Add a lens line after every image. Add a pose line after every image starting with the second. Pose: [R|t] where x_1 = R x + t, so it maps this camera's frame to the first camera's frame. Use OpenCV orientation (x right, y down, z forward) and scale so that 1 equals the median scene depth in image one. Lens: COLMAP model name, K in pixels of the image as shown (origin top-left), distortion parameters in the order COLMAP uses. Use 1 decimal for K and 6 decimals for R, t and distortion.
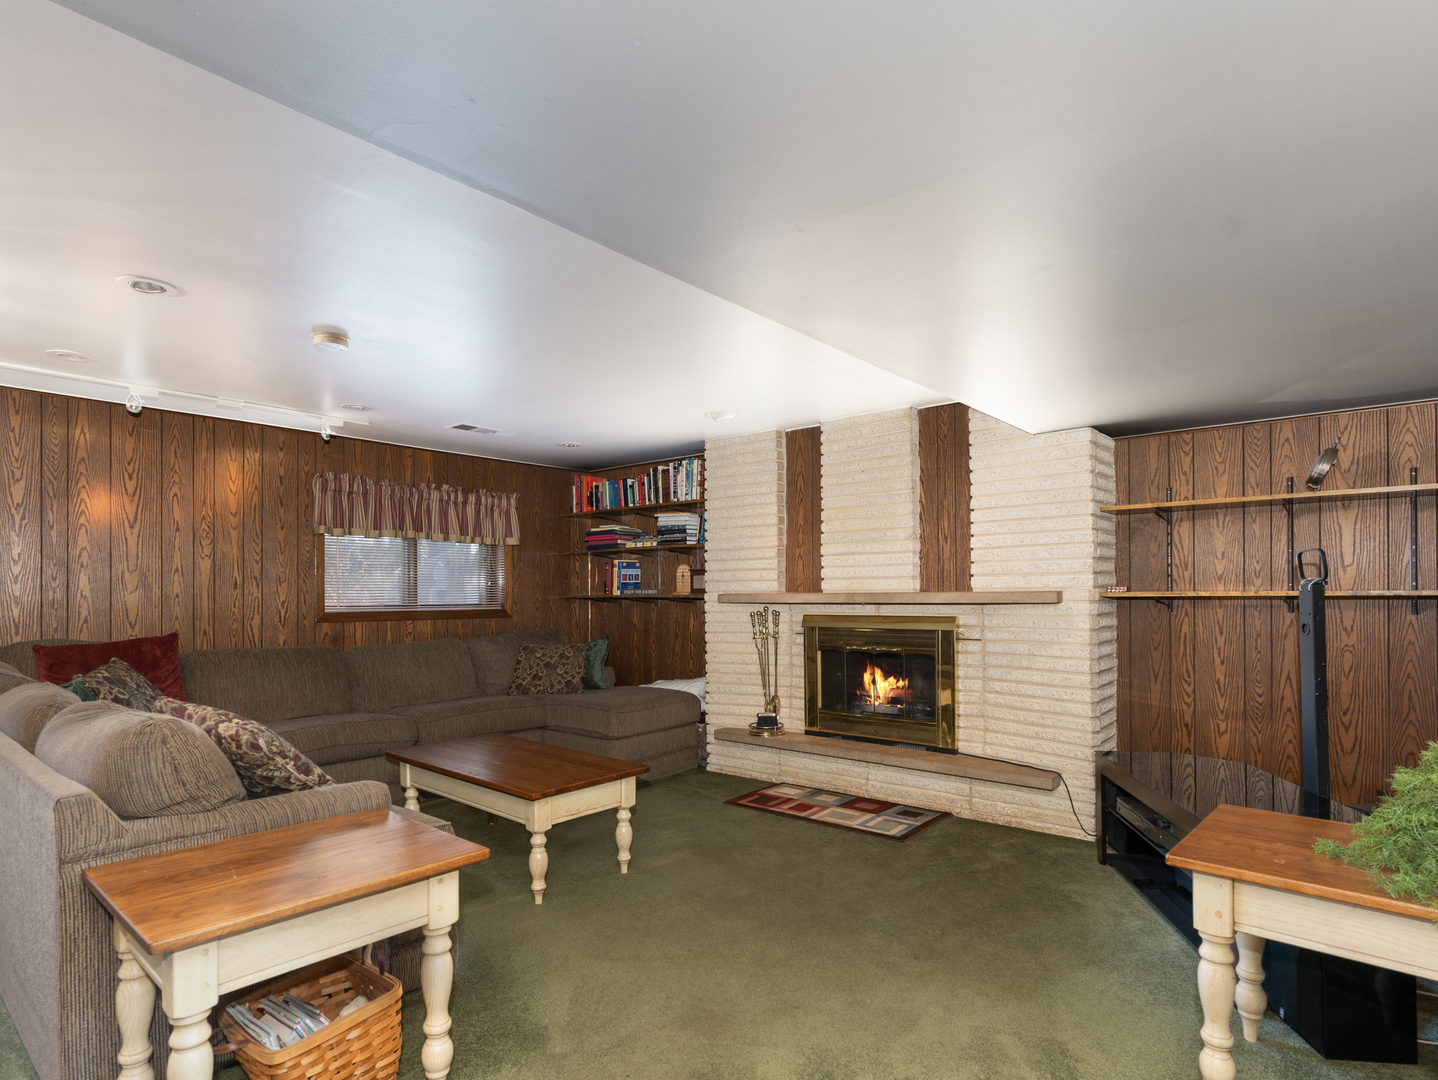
lens RADIAL K [[766.0, 0, 711.2], [0, 766.0, 553.3], [0, 0, 1]] dist [0.000106, -0.000072]
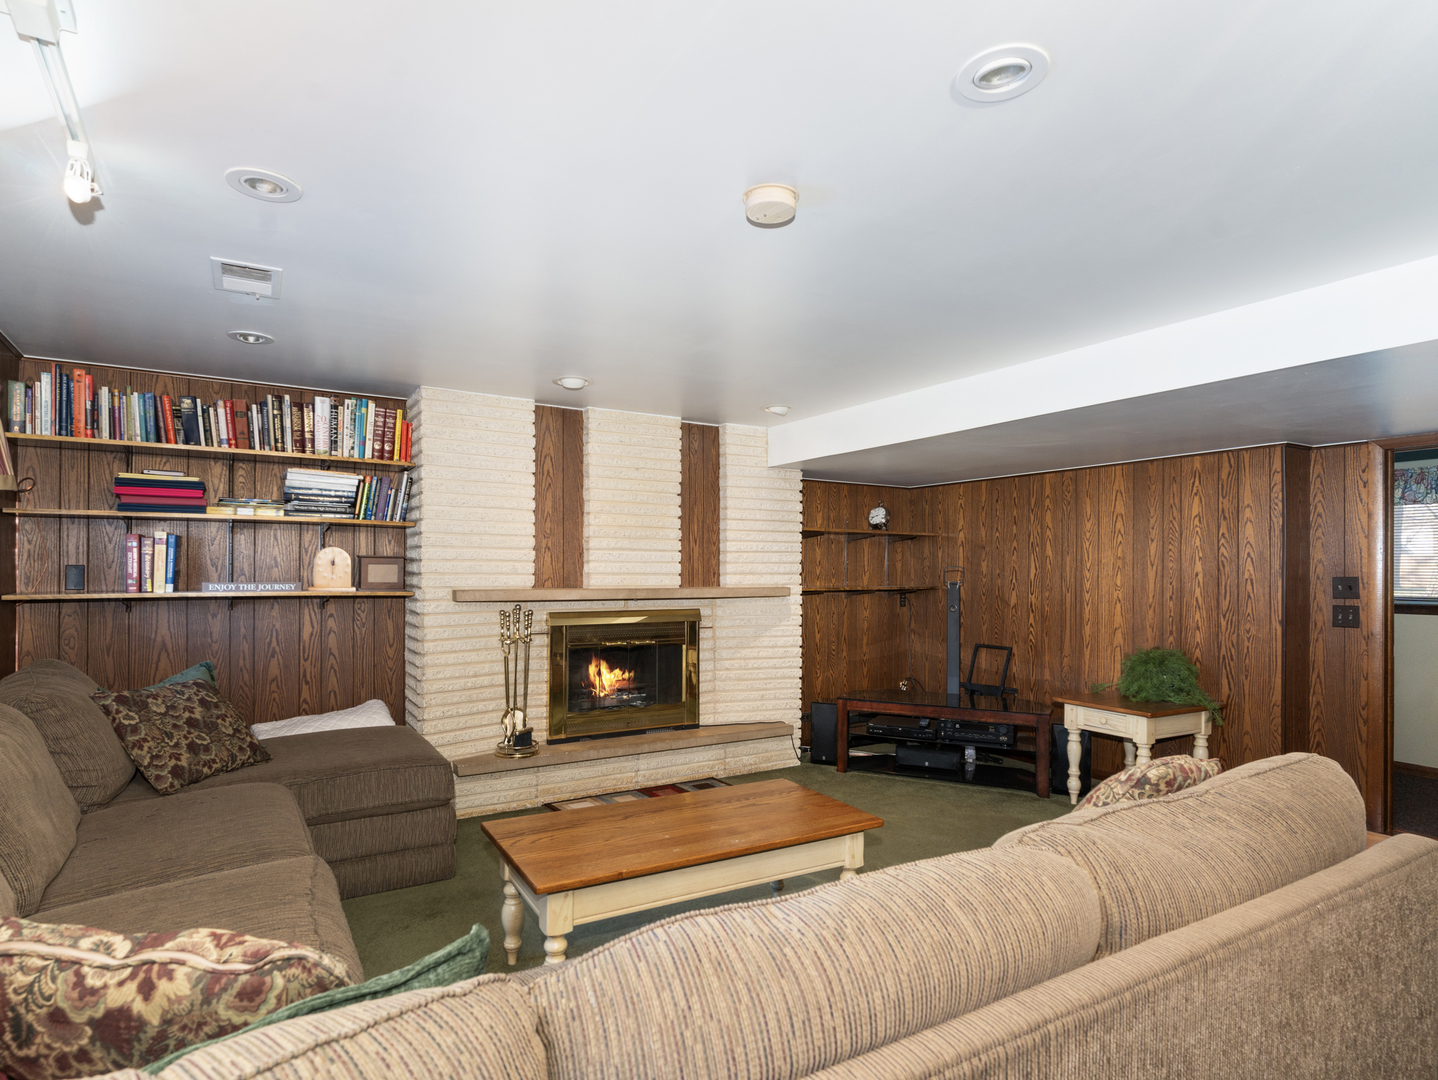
lens RADIAL K [[798.2, 0, 713.6], [0, 798.2, 537.1], [0, 0, 1]] dist [-0.002076, 0.000652]
pose [[0.326081, 0.043419, 0.944344, -0.773389], [-0.058777, 0.997943, -0.025588, 0.004441], [-0.943513, -0.047163, 0.327962, 0.559237]]
